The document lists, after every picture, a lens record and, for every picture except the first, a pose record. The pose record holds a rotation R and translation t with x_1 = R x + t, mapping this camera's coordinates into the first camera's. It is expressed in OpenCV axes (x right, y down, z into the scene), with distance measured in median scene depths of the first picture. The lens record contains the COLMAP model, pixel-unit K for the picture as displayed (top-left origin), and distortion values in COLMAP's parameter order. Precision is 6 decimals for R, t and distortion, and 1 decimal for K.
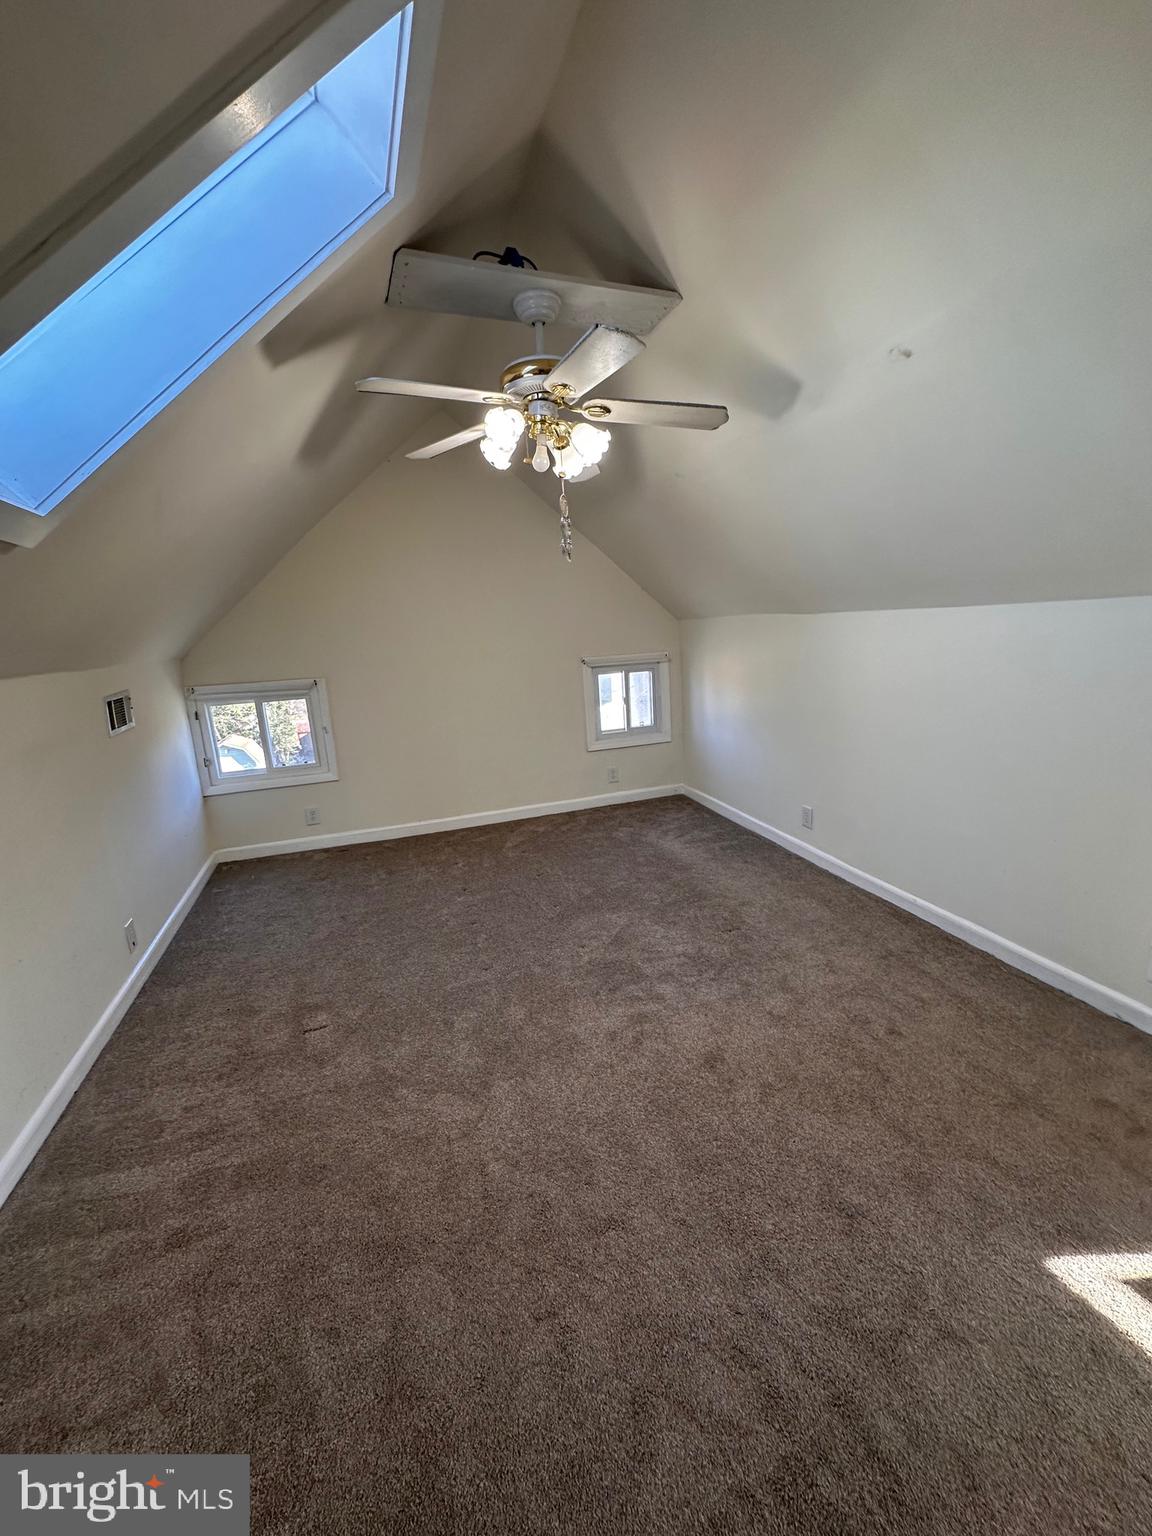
lens RADIAL K [[611.9, 0, 574.1], [0, 611.9, 772.8], [0, 0, 1]] dist [-0.004575, 0.000812]
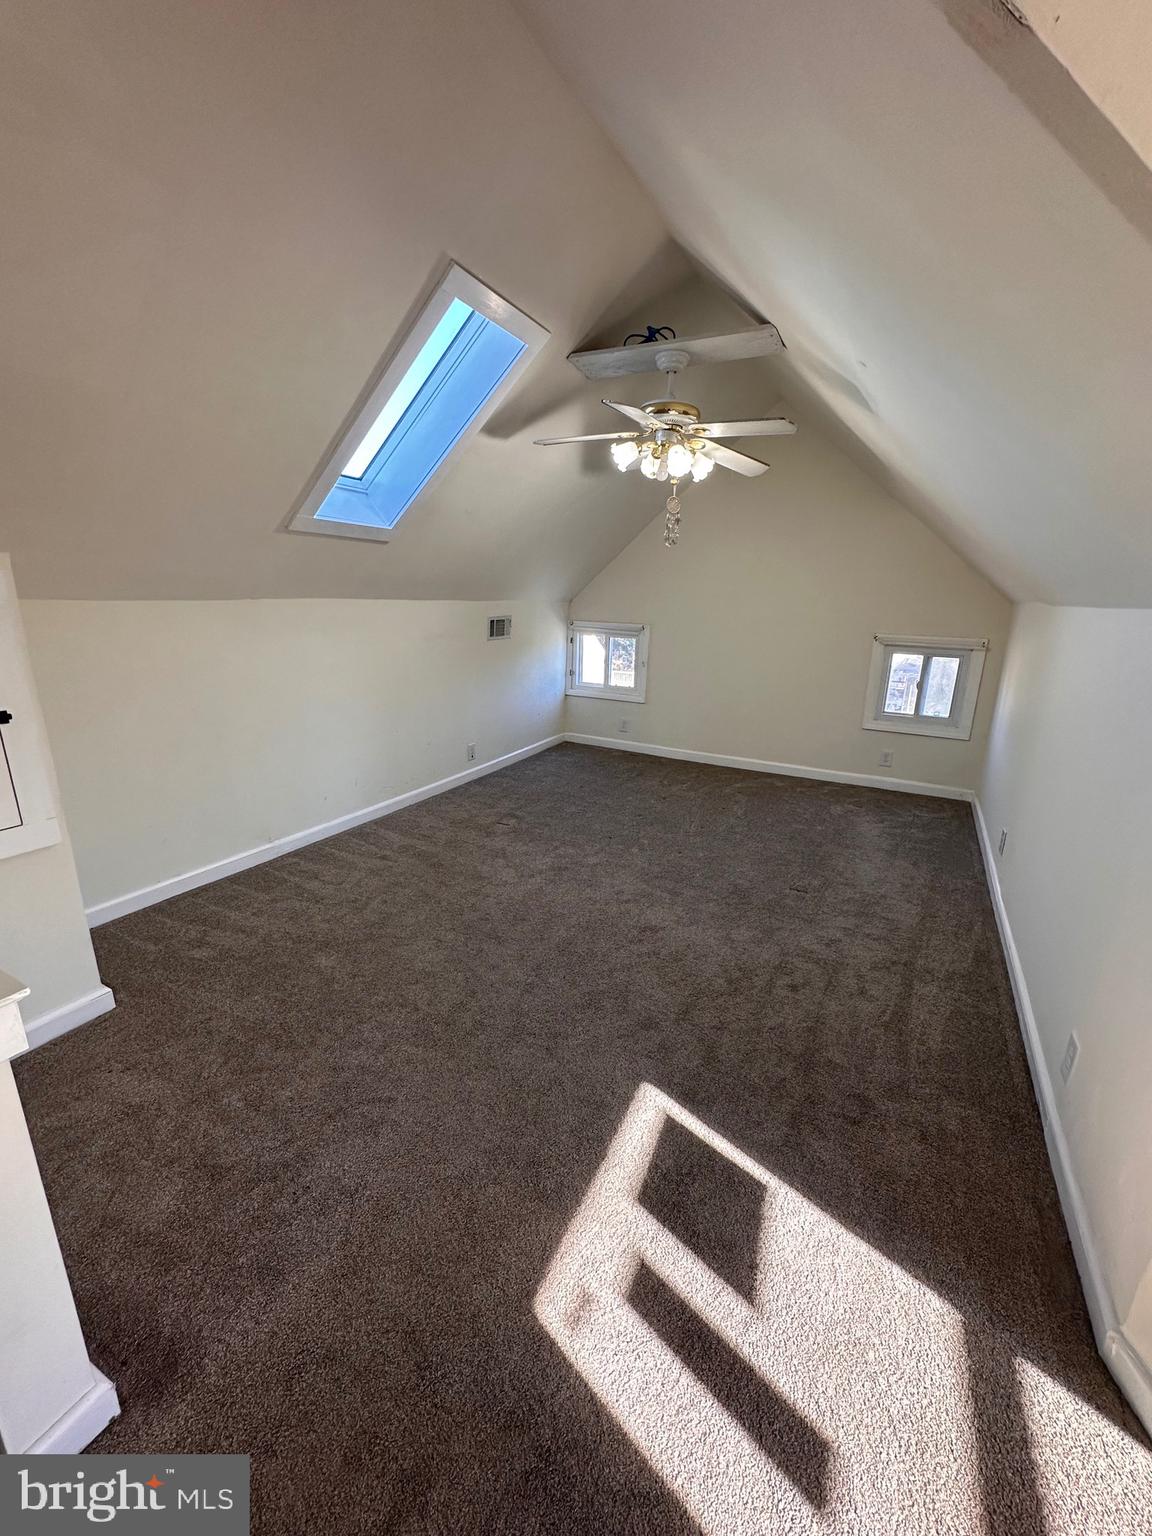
lens RADIAL K [[611.9, 0, 573.1], [0, 611.9, 768.9], [0, 0, 1]] dist [-0.004575, 0.000812]
pose [[0.673338, 0.267917, -0.689084, 0.505811], [-0.230380, 0.961660, 0.148779, -0.013859], [0.702525, 0.058573, 0.709245, -0.045365]]
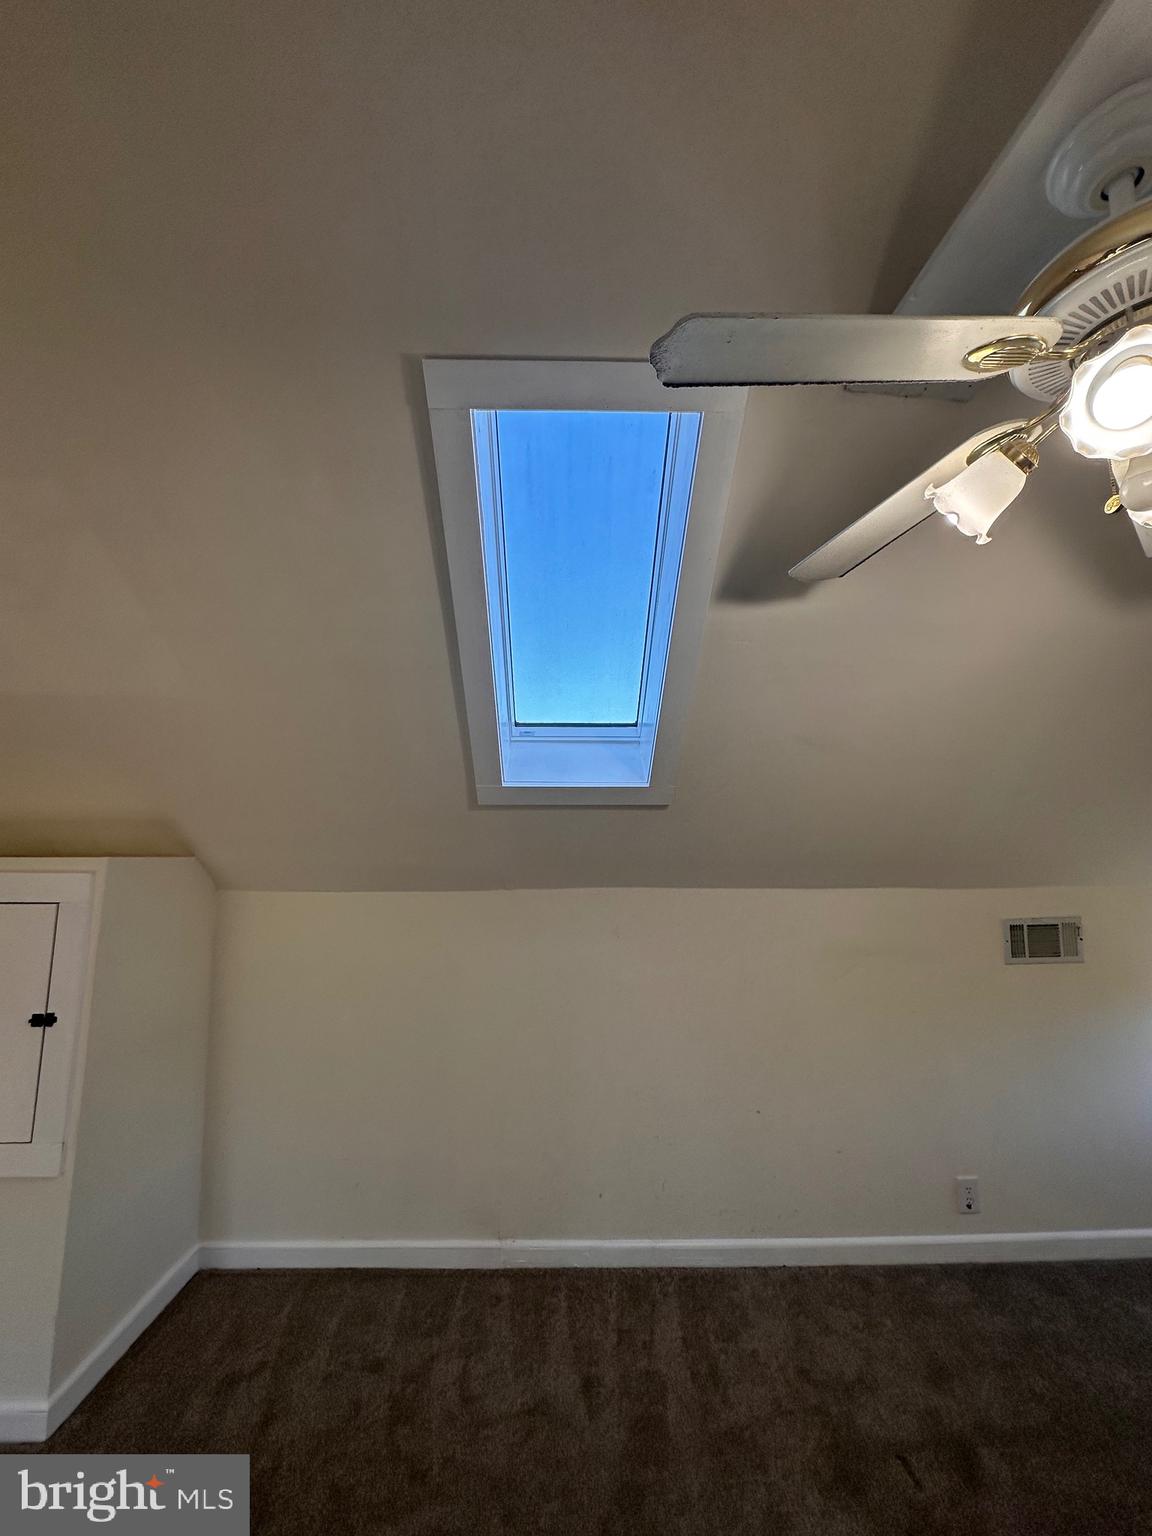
lens RADIAL K [[611.9, 0, 576.1], [0, 611.9, 770.8], [0, 0, 1]] dist [-0.004575, 0.000812]
pose [[-0.303448, -0.062994, -0.950763, 0.210040], [-0.206172, 0.978515, 0.000970, -0.144571], [0.930275, 0.196315, -0.309916, 0.441741]]
